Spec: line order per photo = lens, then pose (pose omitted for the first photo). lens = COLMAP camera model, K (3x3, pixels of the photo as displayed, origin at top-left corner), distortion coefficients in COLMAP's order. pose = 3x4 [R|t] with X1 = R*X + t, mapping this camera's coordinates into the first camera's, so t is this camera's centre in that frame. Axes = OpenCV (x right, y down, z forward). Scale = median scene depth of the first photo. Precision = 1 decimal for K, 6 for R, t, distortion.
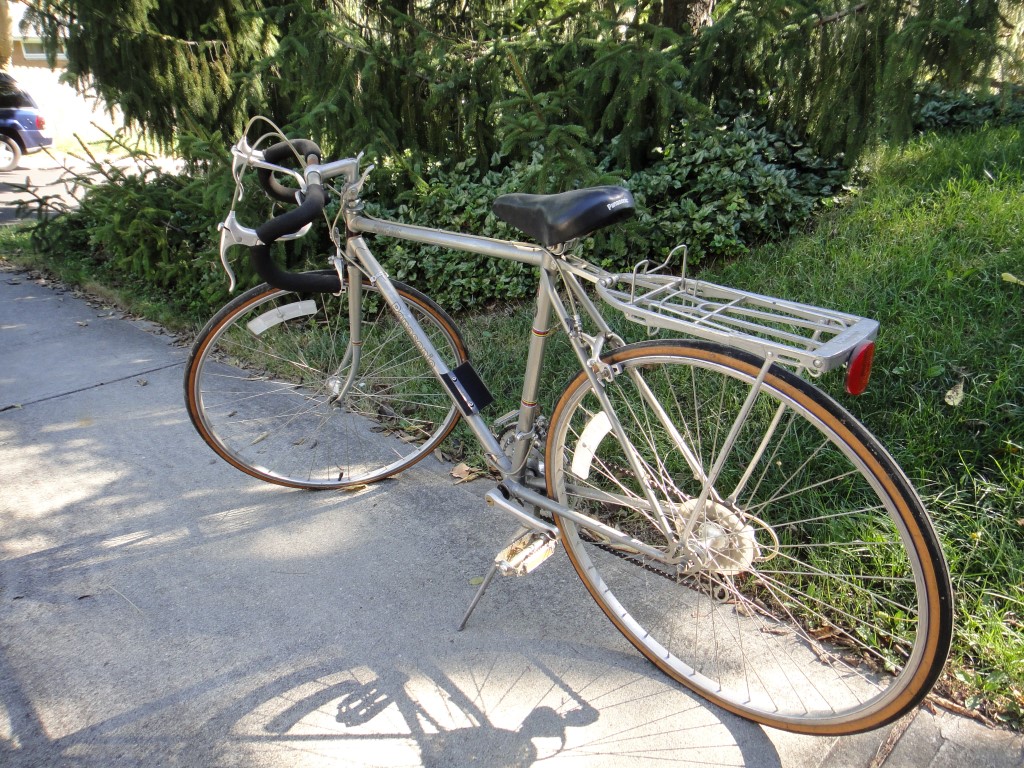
lens RADIAL K [[730.5, 0, 509.4], [0, 730.5, 378.2], [0, 0, 1]] dist [0.000111, 0.001130]
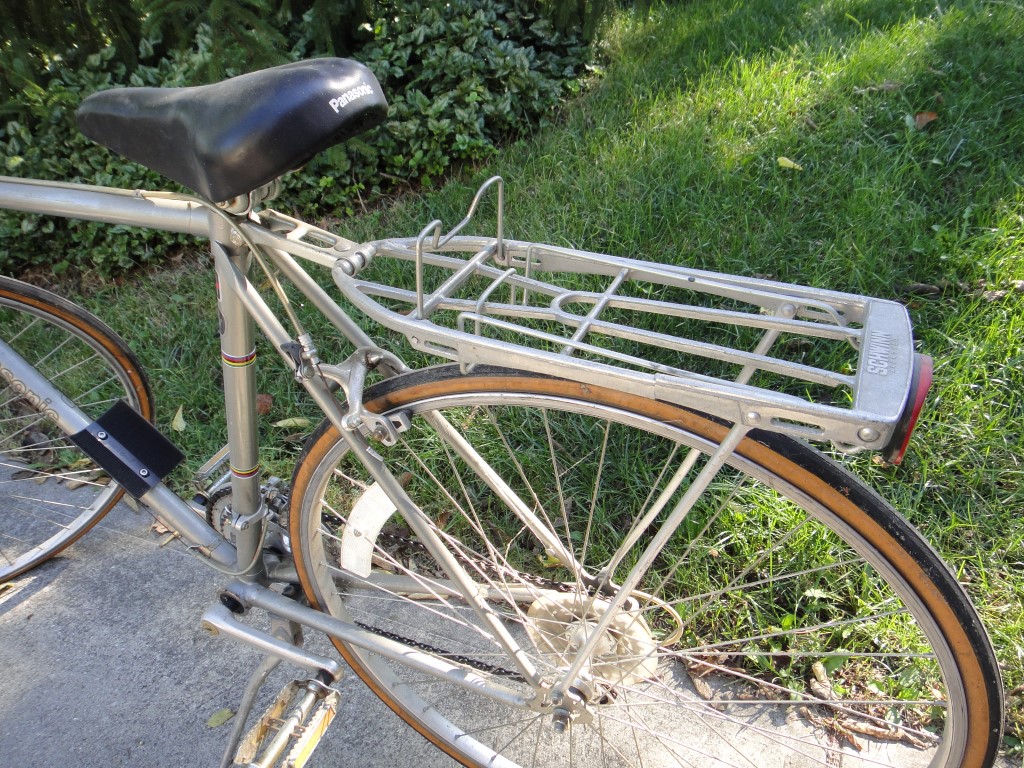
lens RADIAL K [[730.5, 0, 513.3], [0, 730.5, 384.1], [0, 0, 1]] dist [0.000111, 0.001130]
pose [[0.925146, -0.185192, 0.331373, 0.029219], [0.138734, 0.977489, 0.158957, -0.062395], [-0.353351, -0.101085, 0.930013, 0.266726]]
